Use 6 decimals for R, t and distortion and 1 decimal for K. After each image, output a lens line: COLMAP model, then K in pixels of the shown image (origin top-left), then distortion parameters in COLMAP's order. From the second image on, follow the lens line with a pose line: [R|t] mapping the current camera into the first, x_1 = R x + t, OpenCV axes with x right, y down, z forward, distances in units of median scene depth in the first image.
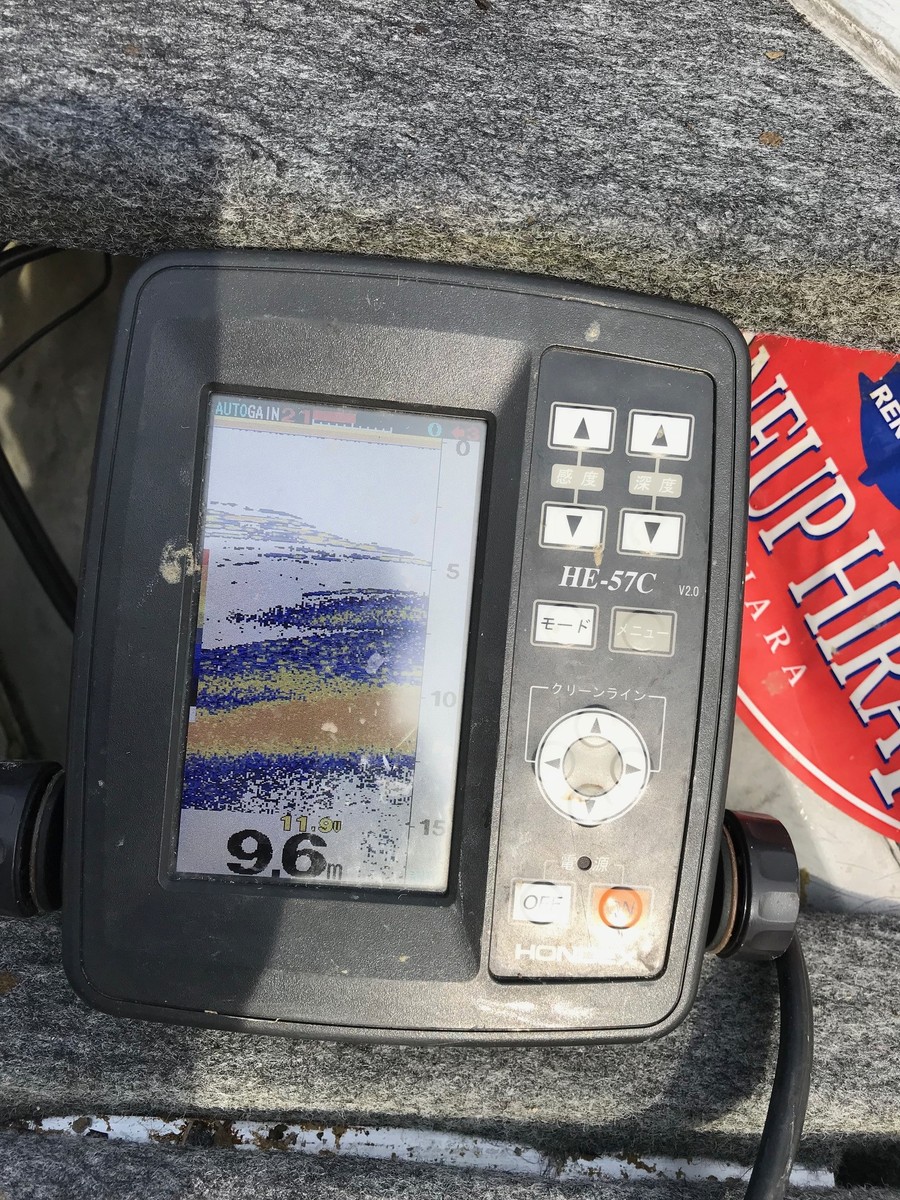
lens RADIAL K [[962.2, 0, 452.7], [0, 962.2, 599.0], [0, 0, 1]] dist [-0.024464, 0.003512]
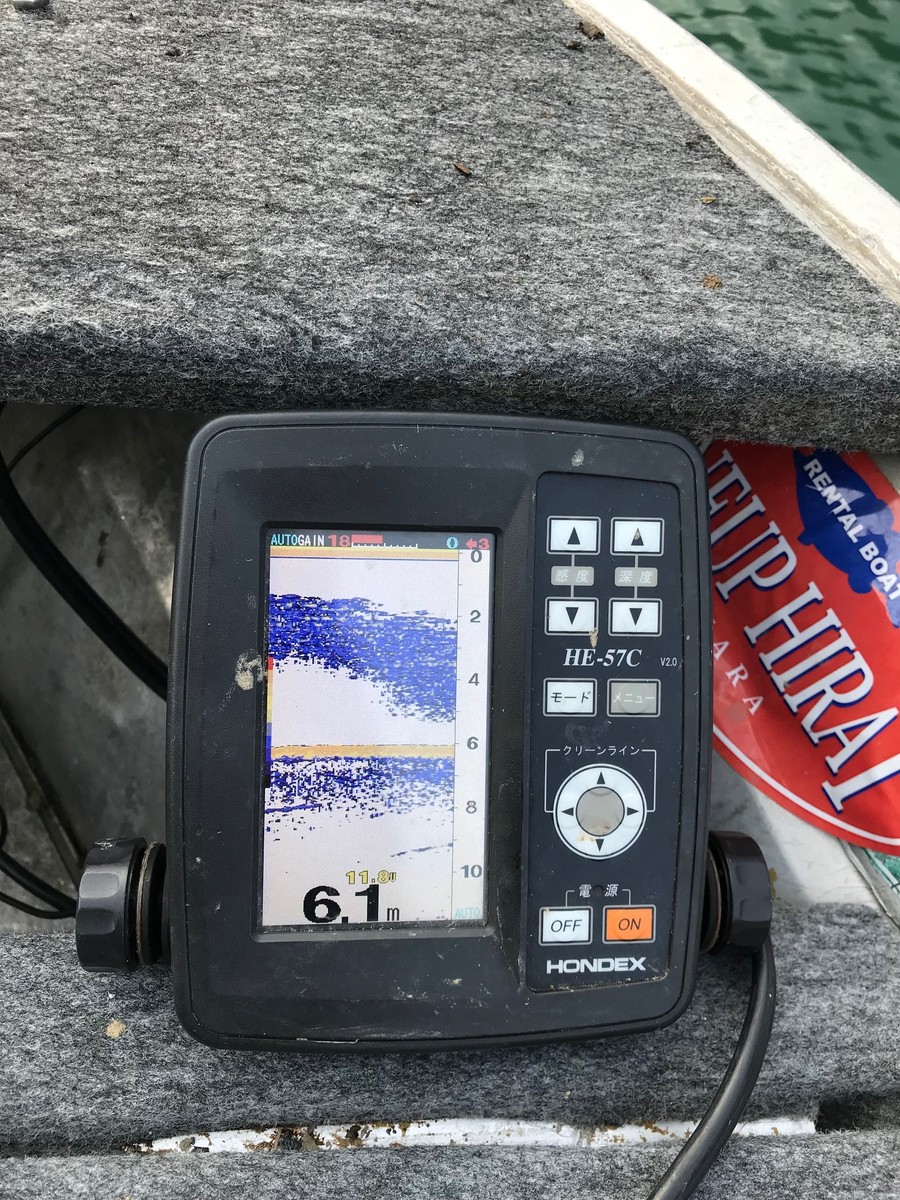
lens RADIAL K [[962.2, 0, 448.6], [0, 962.2, 599.8], [0, 0, 1]] dist [-0.024464, 0.003512]
pose [[0.996322, -0.068271, 0.051792, -0.086966], [0.067392, 0.997555, 0.018526, -0.123166], [-0.052931, -0.014967, 0.998486, -0.193503]]
